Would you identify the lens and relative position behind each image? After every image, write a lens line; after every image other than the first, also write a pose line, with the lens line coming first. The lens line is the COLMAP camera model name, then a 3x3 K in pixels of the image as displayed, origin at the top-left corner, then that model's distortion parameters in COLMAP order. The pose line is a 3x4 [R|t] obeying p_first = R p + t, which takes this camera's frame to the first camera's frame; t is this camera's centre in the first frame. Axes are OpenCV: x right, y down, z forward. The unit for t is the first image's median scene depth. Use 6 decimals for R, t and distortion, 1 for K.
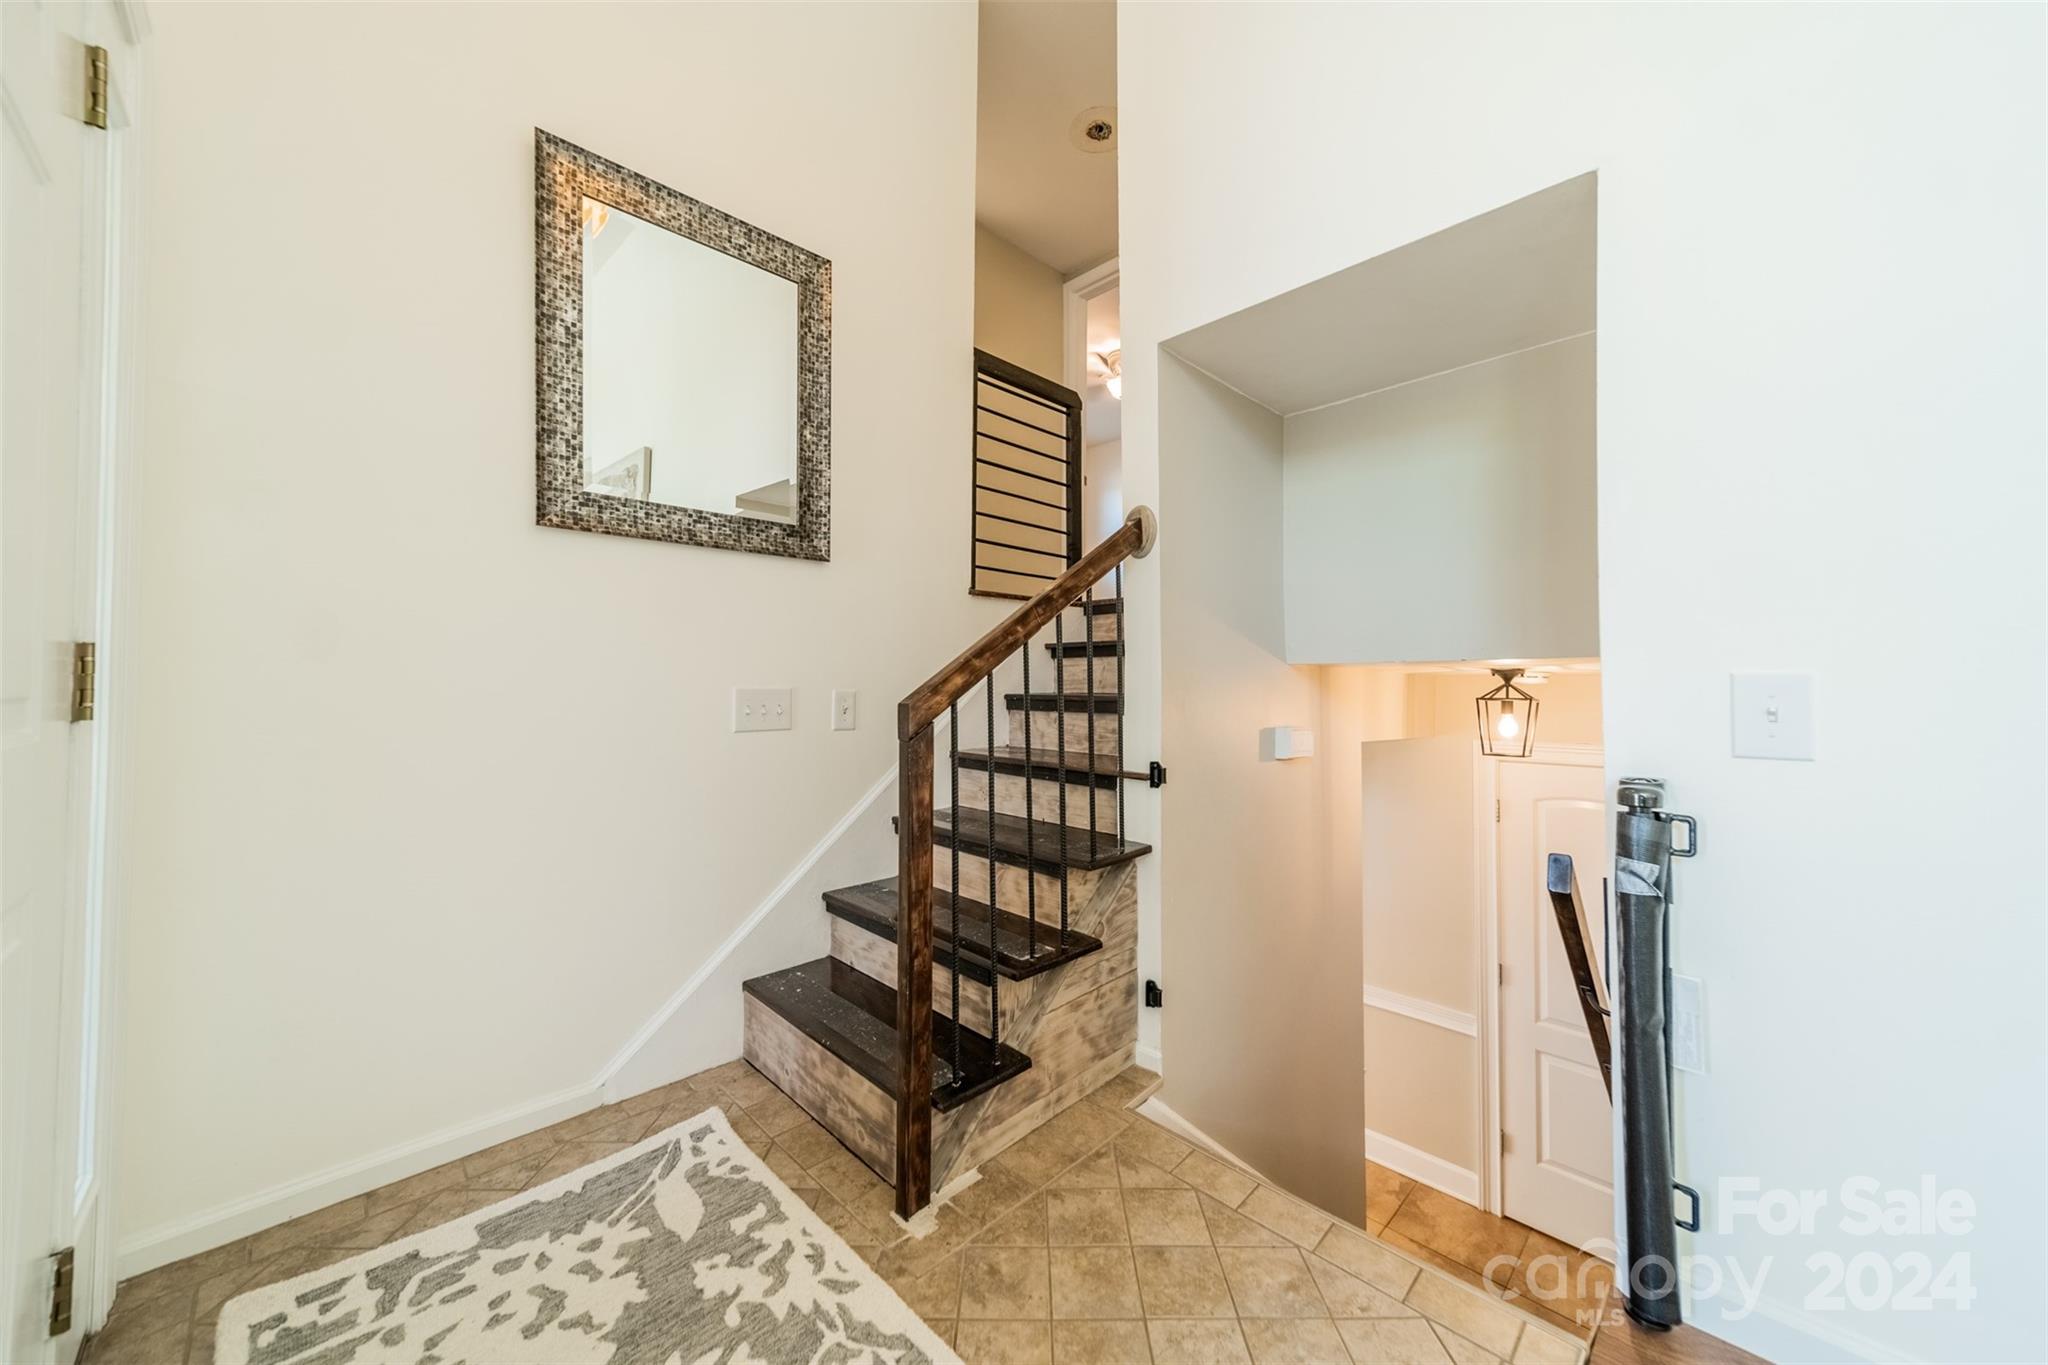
lens RADIAL K [[727.3, 0, 1026.2], [0, 727.3, 676.0], [0, 0, 1]] dist [0.006492, -0.000008]
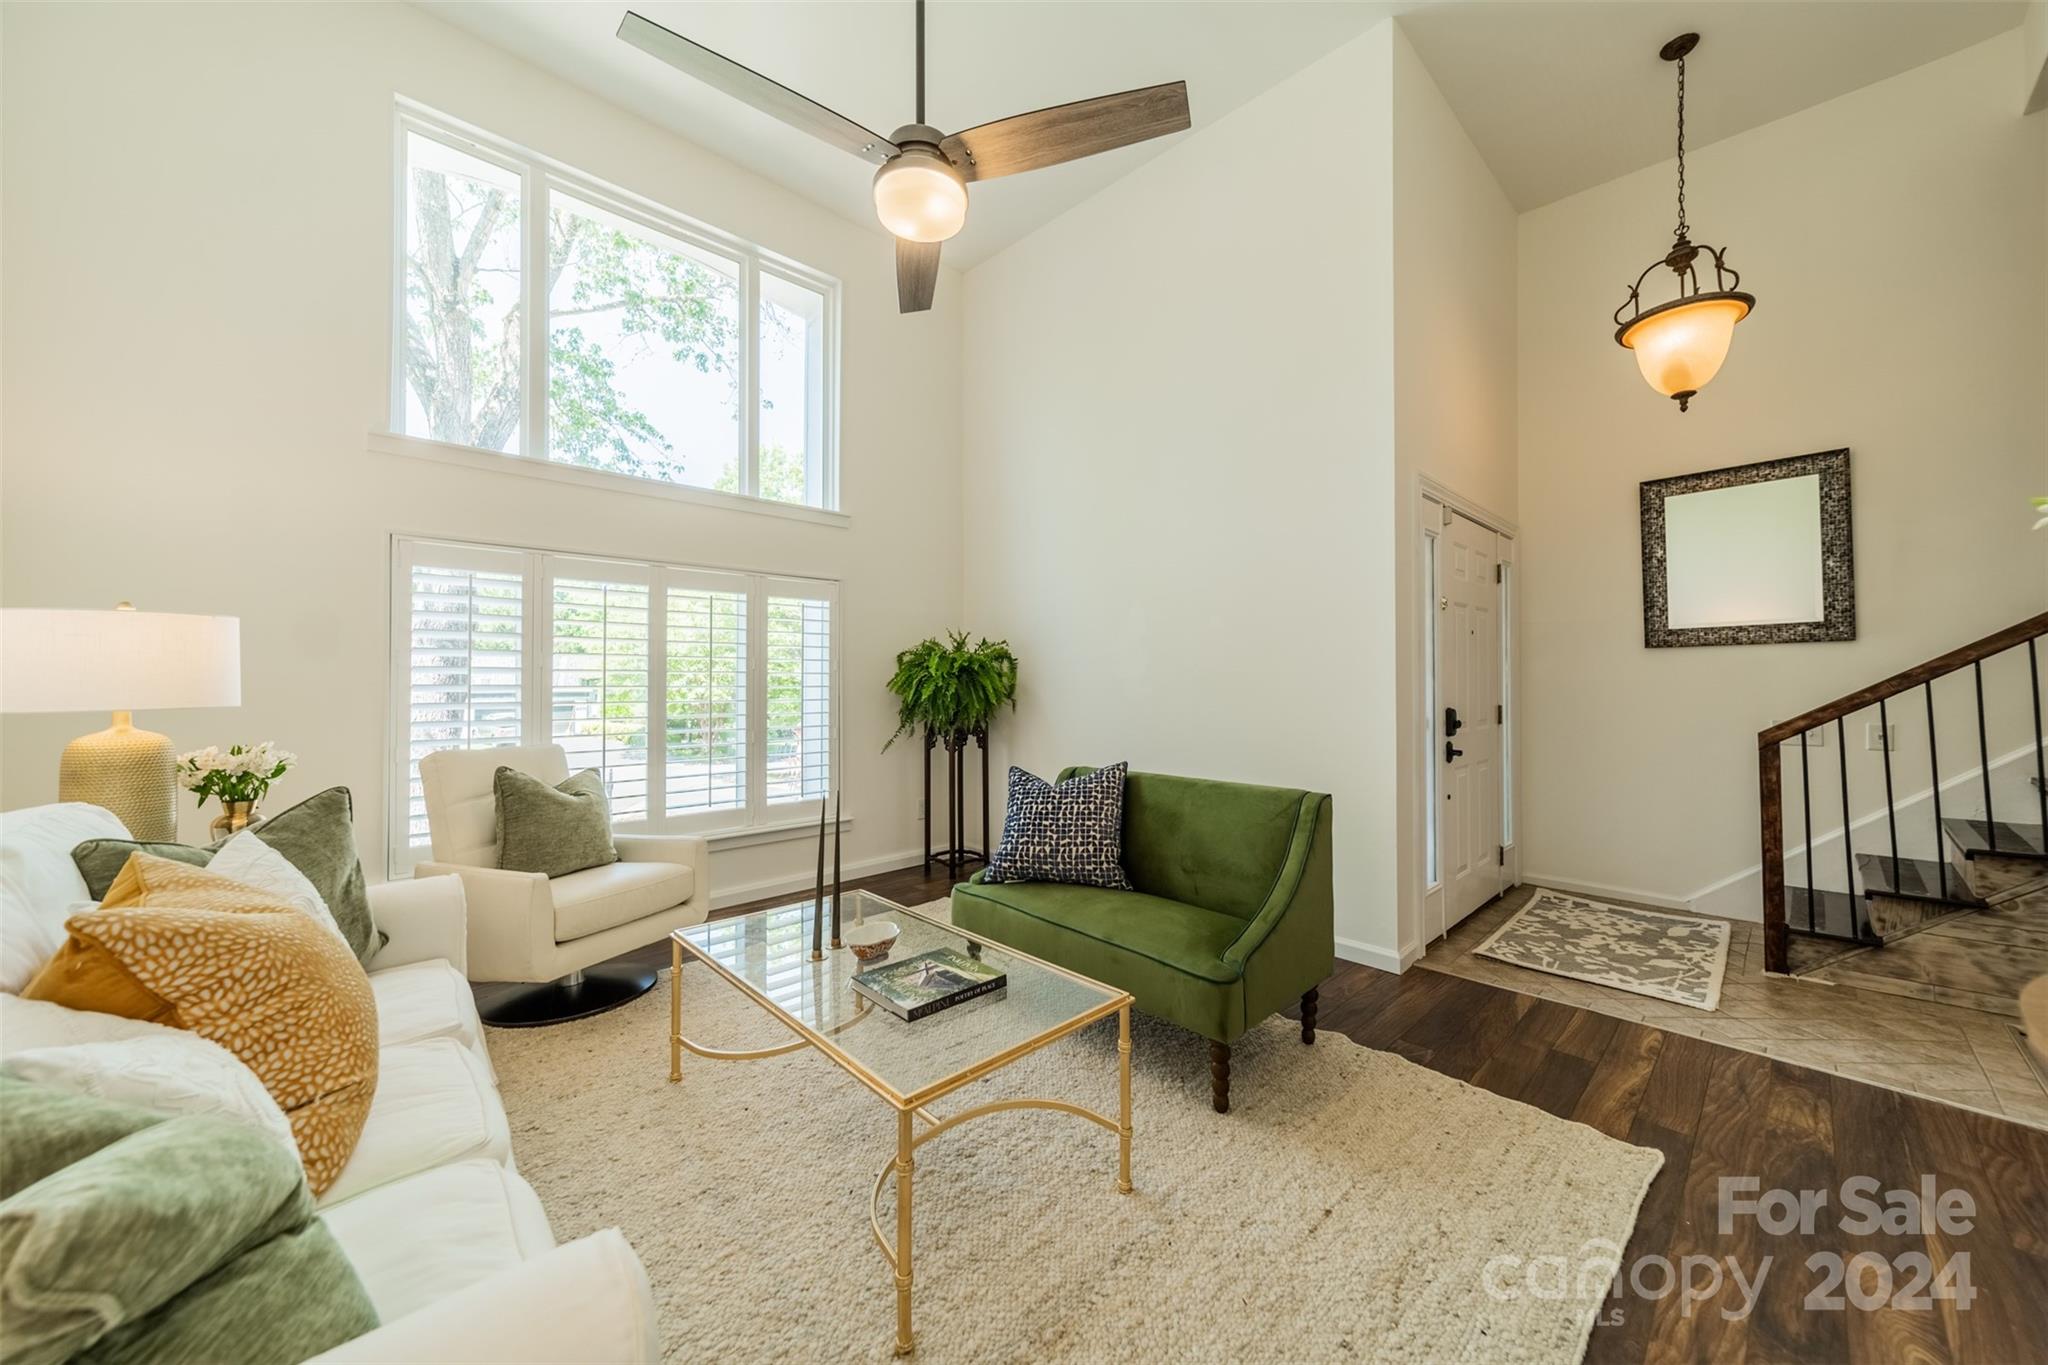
lens RADIAL K [[727.3, 0, 1026.2], [0, 727.3, 676.0], [0, 0, 1]] dist [0.006492, -0.000008]
pose [[-0.031807, -0.014913, -0.999383, 1.748908], [0.016599, 0.999743, -0.015447, -0.111928], [0.999356, -0.017080, -0.031552, -0.929209]]
